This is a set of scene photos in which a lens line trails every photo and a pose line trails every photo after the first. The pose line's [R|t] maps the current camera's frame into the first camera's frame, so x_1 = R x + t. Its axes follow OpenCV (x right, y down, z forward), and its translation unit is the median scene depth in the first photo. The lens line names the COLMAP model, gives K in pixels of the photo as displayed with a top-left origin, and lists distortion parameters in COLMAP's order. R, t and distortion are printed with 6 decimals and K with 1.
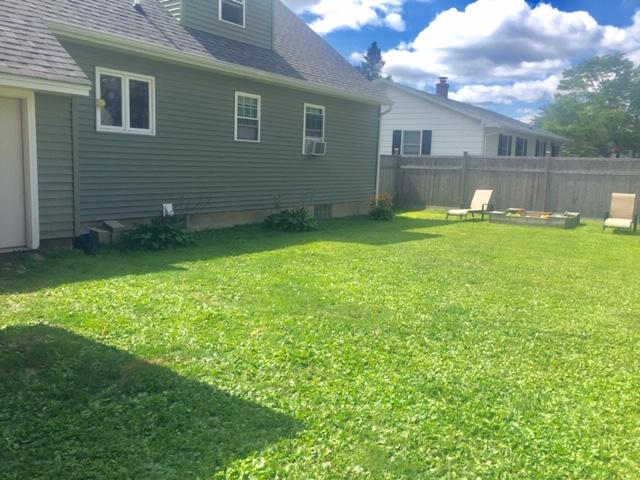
lens RADIAL K [[541.7, 0, 322.3], [0, 541.7, 240.0], [0, 0, 1]] dist [0.042897, -0.075630]
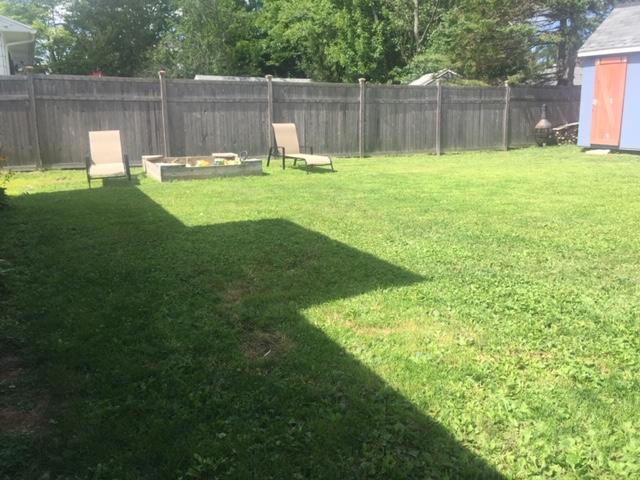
lens RADIAL K [[541.7, 0, 320.5], [0, 541.7, 235.1], [0, 0, 1]] dist [0.042897, -0.075630]
pose [[0.464546, -0.231415, 0.854777, -0.148160], [0.139113, 0.972337, 0.187638, -0.059895], [-0.874554, 0.031744, 0.483888, 0.497417]]
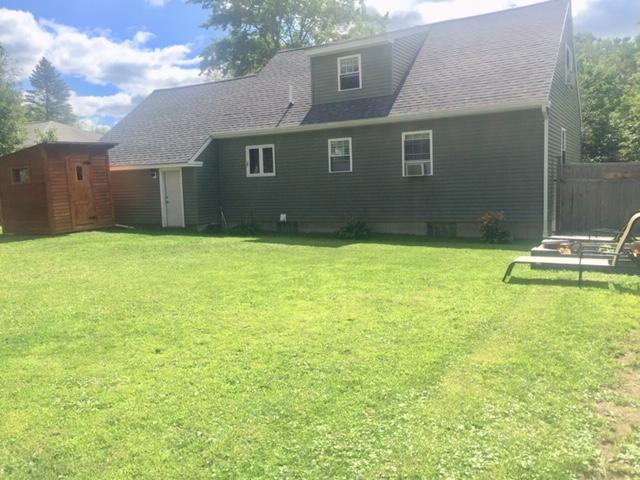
lens RADIAL K [[541.7, 0, 320.4], [0, 541.7, 239.4], [0, 0, 1]] dist [0.042897, -0.075630]
pose [[0.090087, 0.051234, -0.994615, 0.901590], [-0.111428, 0.992924, 0.041055, -0.045022], [0.989681, 0.107130, 0.095158, 0.605096]]
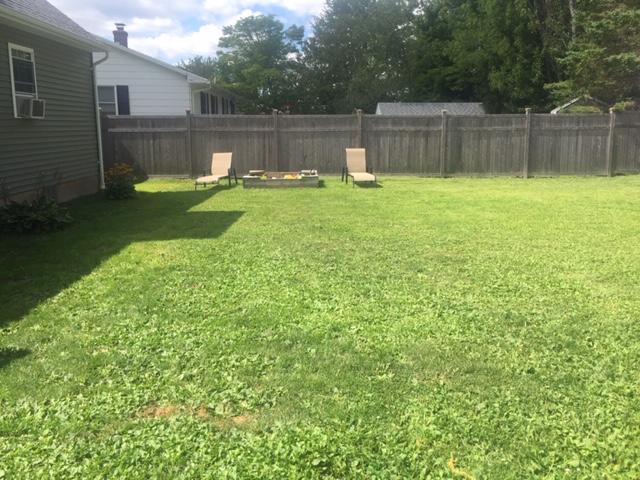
lens RADIAL K [[541.7, 0, 322.4], [0, 541.7, 229.1], [0, 0, 1]] dist [0.042897, -0.075630]
pose [[0.791488, -0.146586, 0.593346, -0.130919], [0.113797, 0.989181, 0.092579, -0.031506], [-0.600497, -0.005754, 0.799606, 0.174123]]
